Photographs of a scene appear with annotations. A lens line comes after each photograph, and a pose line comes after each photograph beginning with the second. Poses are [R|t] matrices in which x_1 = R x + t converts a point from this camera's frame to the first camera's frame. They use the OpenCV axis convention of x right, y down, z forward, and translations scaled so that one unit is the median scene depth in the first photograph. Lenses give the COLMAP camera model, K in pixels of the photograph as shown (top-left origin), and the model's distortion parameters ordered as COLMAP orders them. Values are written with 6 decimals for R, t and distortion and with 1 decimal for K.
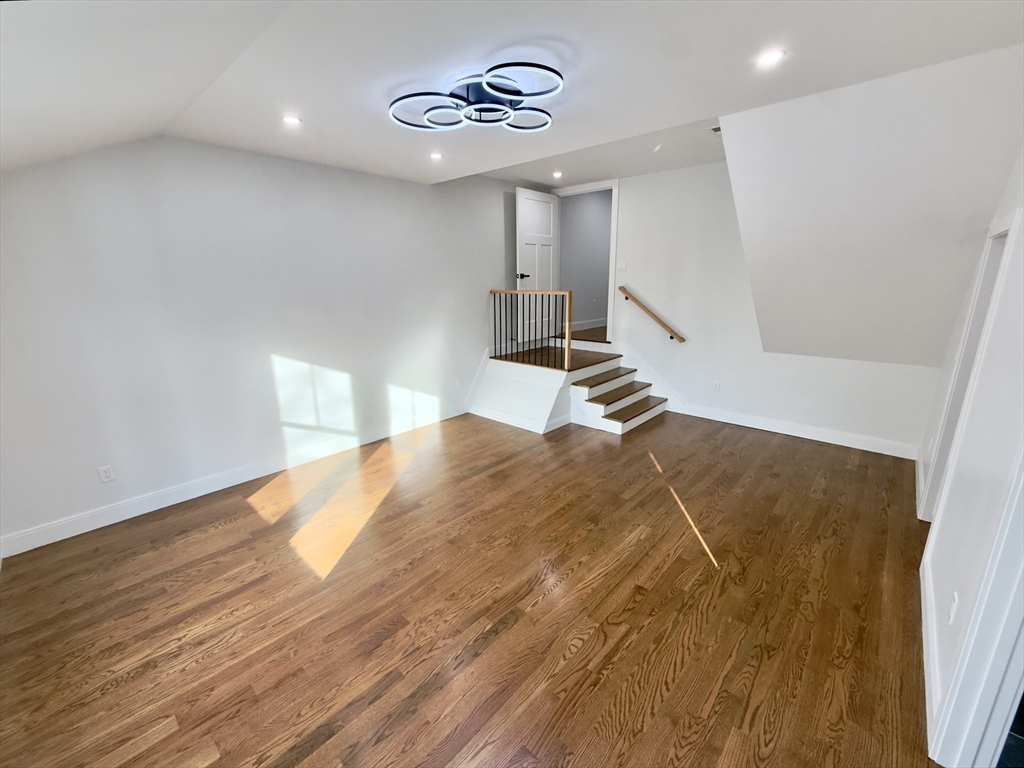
lens RADIAL K [[409.2, 0, 505.6], [0, 409.2, 384.1], [0, 0, 1]] dist [0.000551, -0.000518]
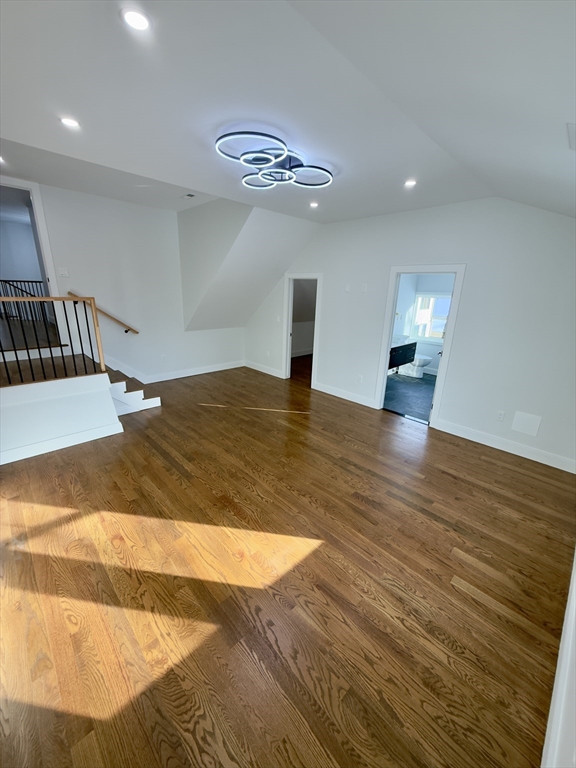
lens RADIAL K [[306.9, 0, 281.6], [0, 306.9, 381.7], [0, 0, 1]] dist [0.000551, -0.000518]
pose [[0.077808, -0.278173, 0.957374, -1.349375], [0.218587, 0.941680, 0.255848, -0.258286], [-0.972710, 0.189363, 0.134075, 1.014191]]
